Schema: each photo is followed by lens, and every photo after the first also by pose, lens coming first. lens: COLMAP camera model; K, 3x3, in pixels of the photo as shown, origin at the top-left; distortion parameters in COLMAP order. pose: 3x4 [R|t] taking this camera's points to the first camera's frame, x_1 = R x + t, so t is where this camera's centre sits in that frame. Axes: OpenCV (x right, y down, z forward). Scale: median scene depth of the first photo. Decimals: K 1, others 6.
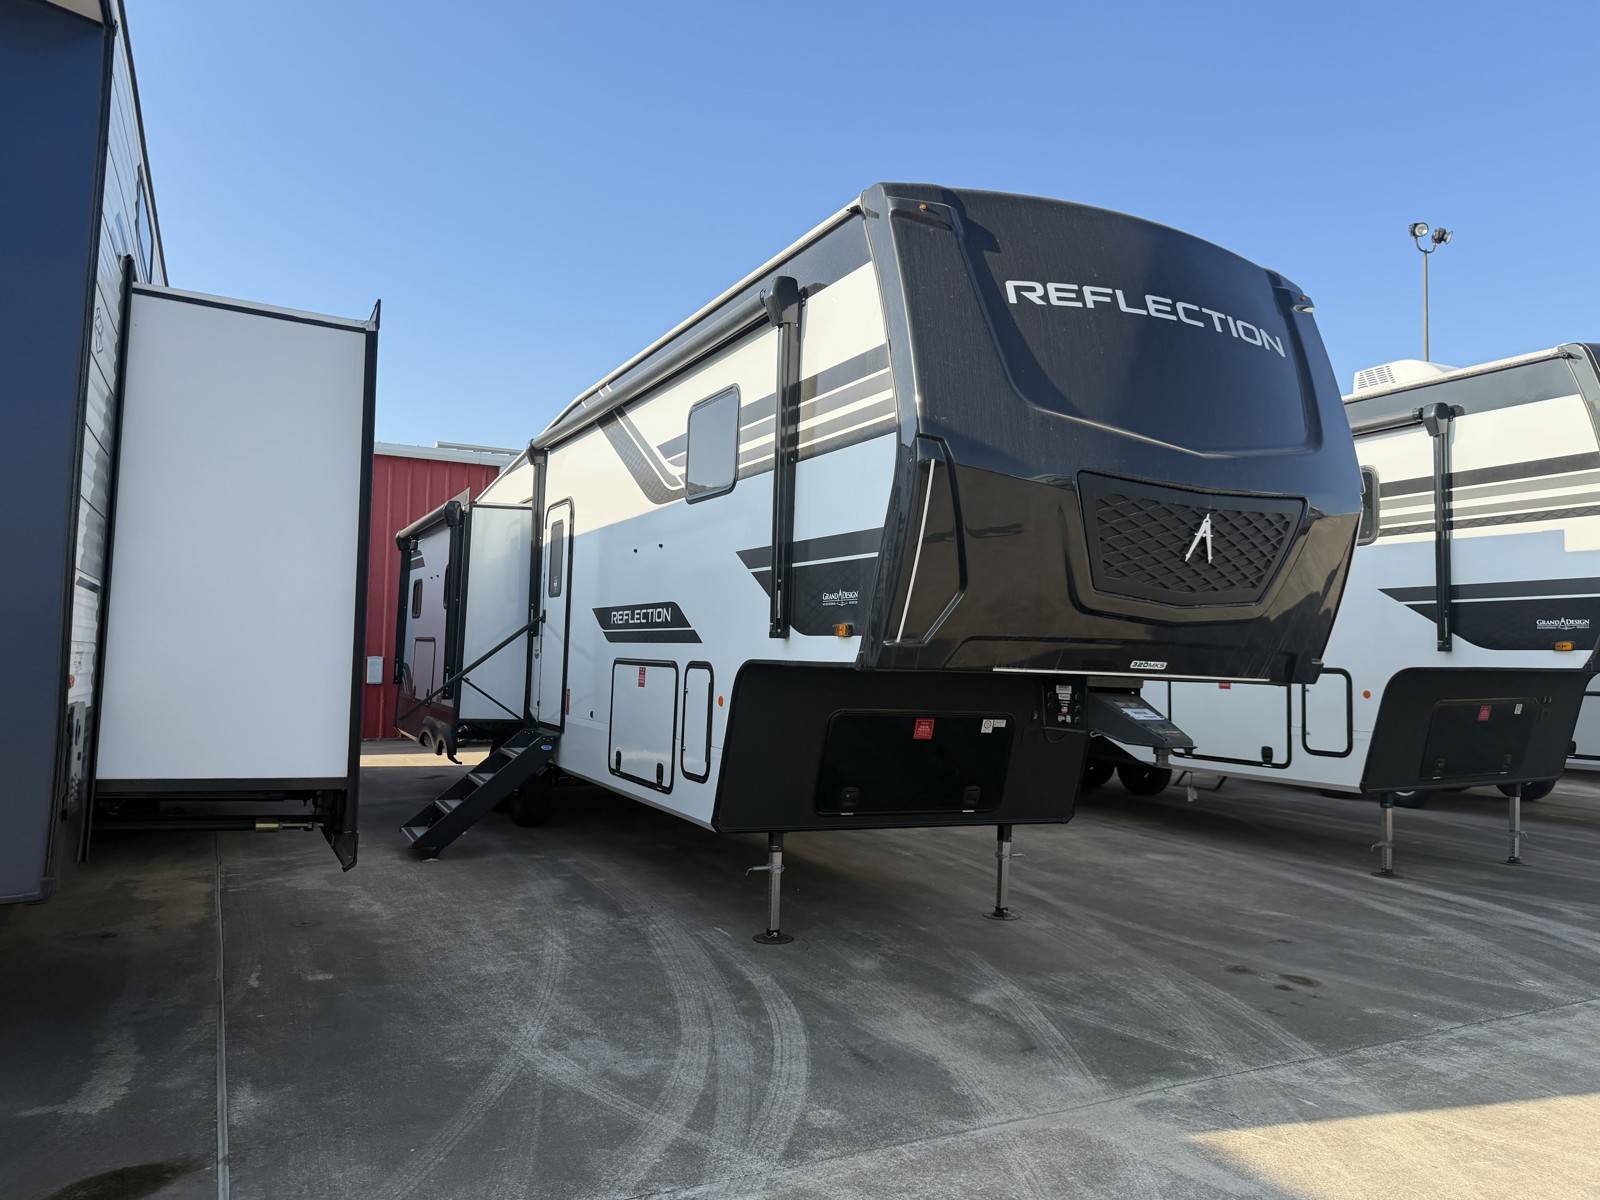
lens RADIAL K [[1137.5, 0, 791.1], [0, 1137.5, 595.3], [0, 0, 1]] dist [0.034060, -0.001855]
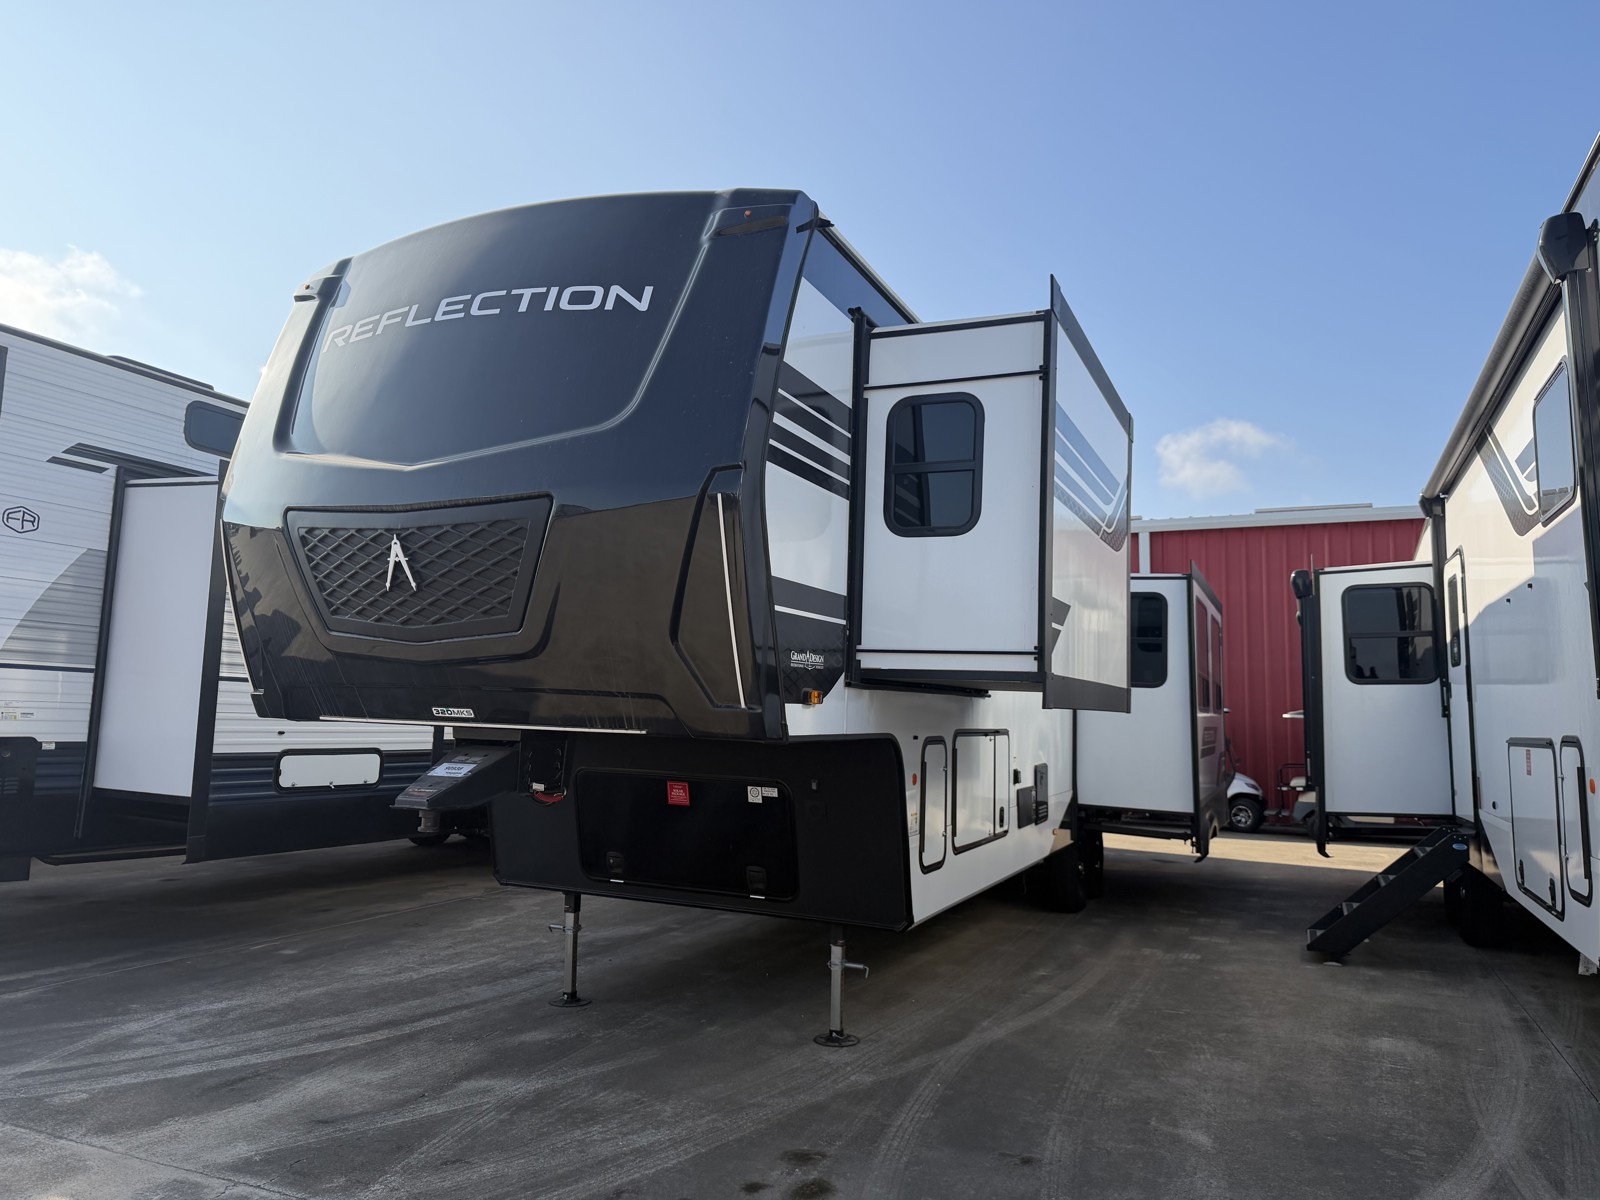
lens RADIAL K [[1137.5, 0, 790.4], [0, 1137.5, 600.1], [0, 0, 1]] dist [0.034060, -0.001855]
pose [[0.556885, -0.118612, -0.822077, 1.149660], [0.057910, 0.992887, -0.104027, 0.079695], [0.828569, 0.010324, 0.559792, 0.711402]]
